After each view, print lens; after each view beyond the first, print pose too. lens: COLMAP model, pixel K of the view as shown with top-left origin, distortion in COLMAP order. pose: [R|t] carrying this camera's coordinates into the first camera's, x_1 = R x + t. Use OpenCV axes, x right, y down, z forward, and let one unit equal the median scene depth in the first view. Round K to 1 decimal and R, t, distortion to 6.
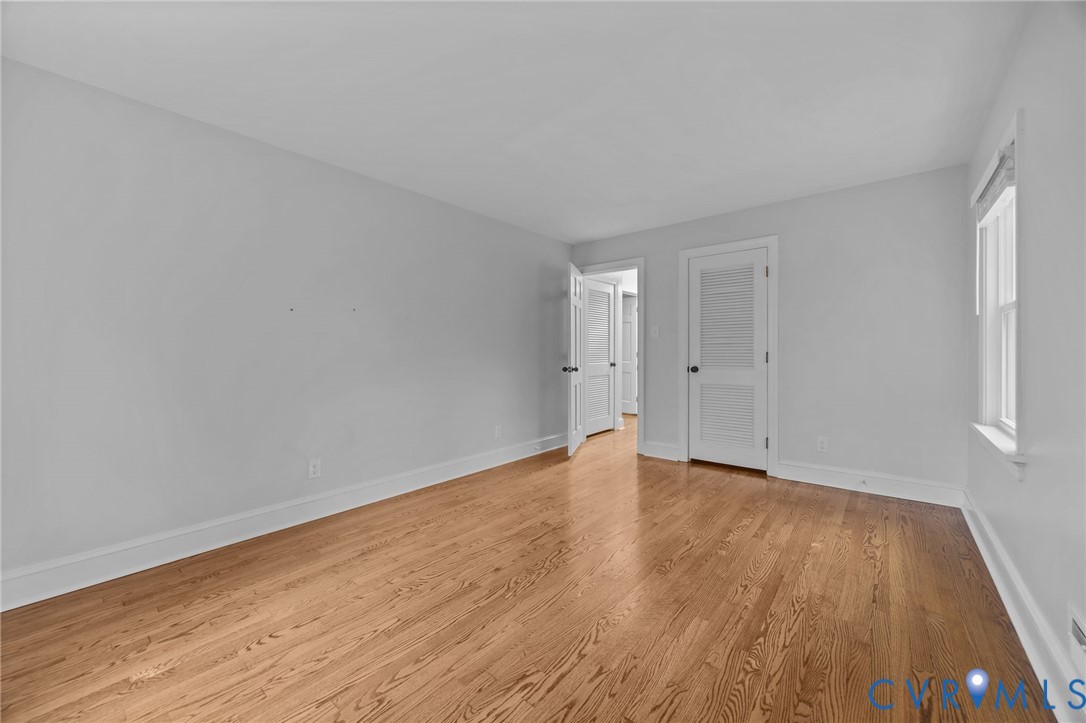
lens RADIAL K [[419.5, 0, 538.4], [0, 419.5, 348.9], [0, 0, 1]] dist [-0.003976, -0.000057]
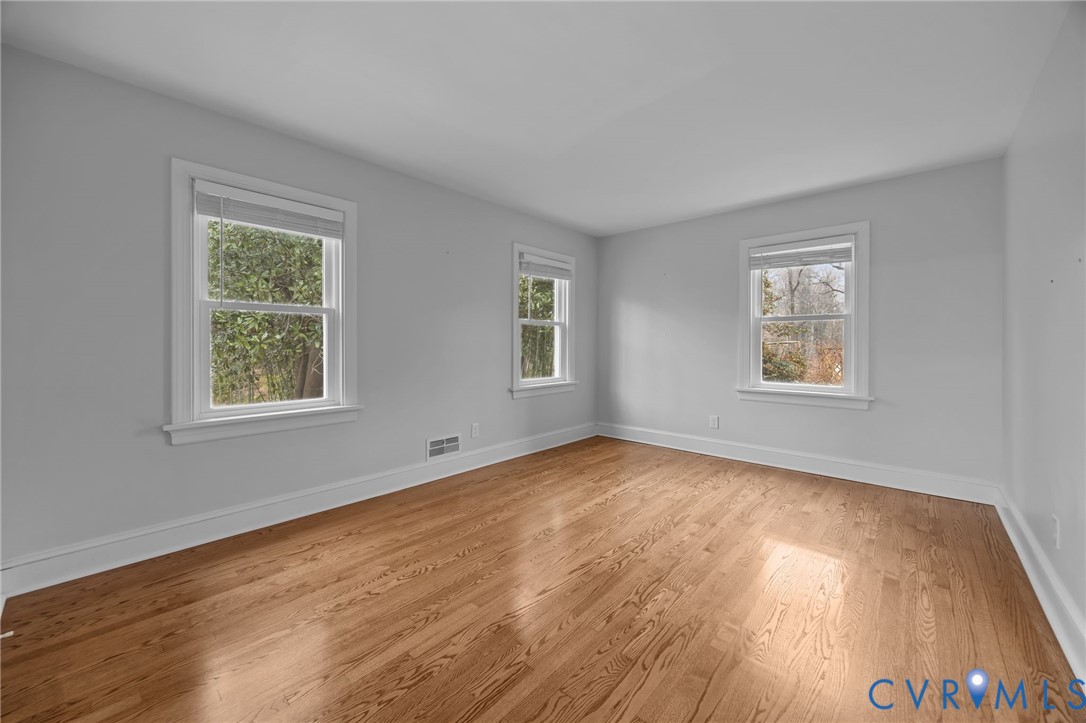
lens RADIAL K [[419.5, 0, 538.4], [0, 419.5, 348.9], [0, 0, 1]] dist [-0.003976, -0.000057]
pose [[-0.999406, -0.001694, 0.034433, 0.284193], [-0.001660, 0.999998, 0.001022, 0.020147], [-0.034435, 0.000964, -0.999406, 2.161780]]
